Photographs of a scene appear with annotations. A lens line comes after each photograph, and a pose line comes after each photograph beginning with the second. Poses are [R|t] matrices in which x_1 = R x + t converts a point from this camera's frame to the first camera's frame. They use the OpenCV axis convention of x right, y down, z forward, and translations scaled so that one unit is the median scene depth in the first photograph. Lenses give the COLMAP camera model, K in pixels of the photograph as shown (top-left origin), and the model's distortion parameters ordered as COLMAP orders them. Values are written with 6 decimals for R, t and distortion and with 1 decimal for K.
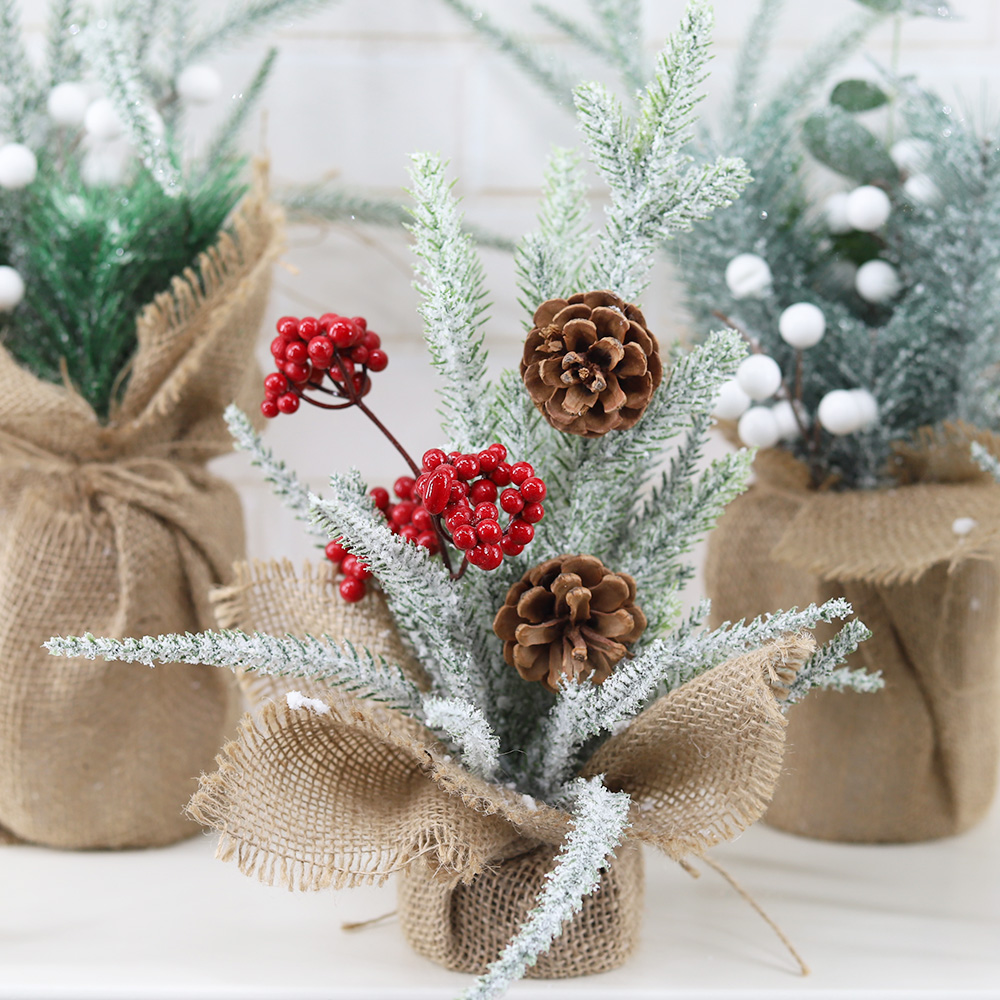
lens RADIAL K [[2521.6, 0, 498.1], [0, 2521.6, 504.1], [0, 0, 1]] dist [-0.082439, 0.000000]
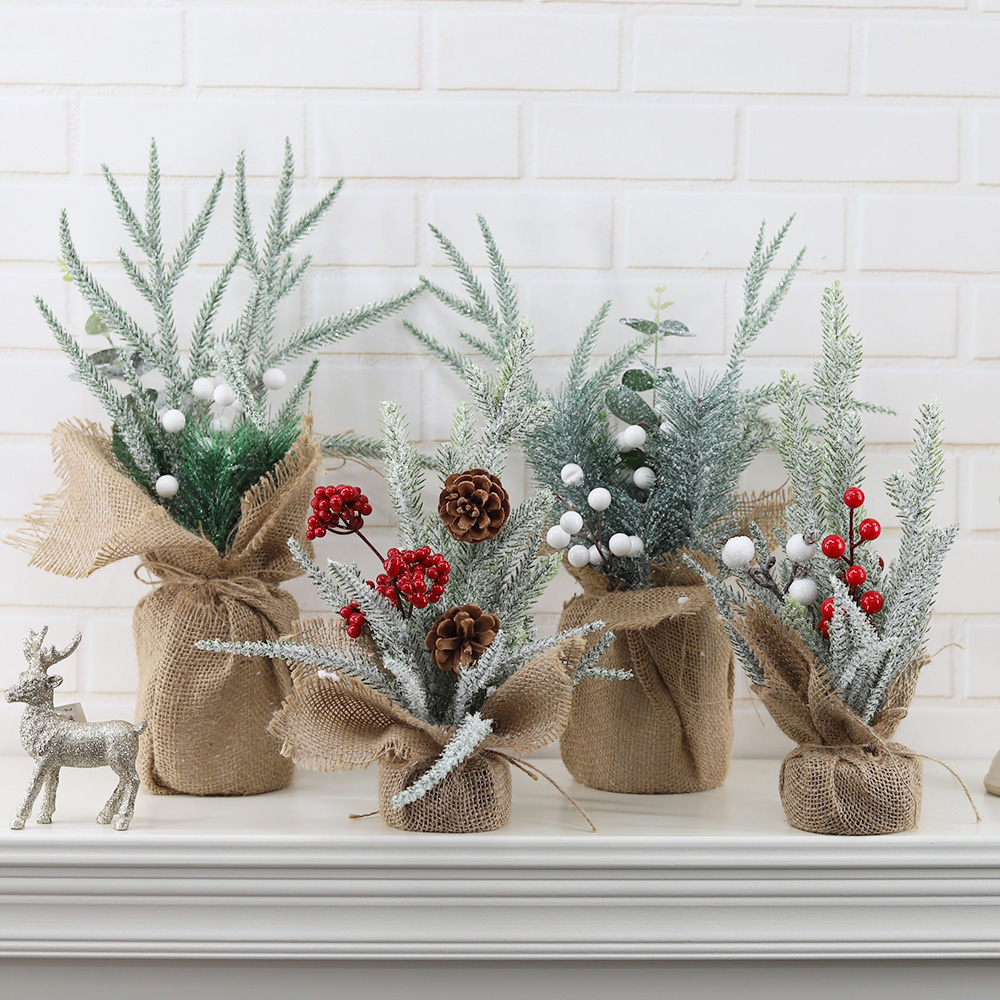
lens RADIAL K [[2521.6, 0, 527.7], [0, 2521.6, 559.0], [0, 0, 1]] dist [-0.082439, 0.000000]
pose [[0.999797, -0.011302, -0.016682, 0.102280], [0.008967, 0.990949, -0.133936, 0.228751], [0.018045, 0.133759, 0.990850, -0.861392]]
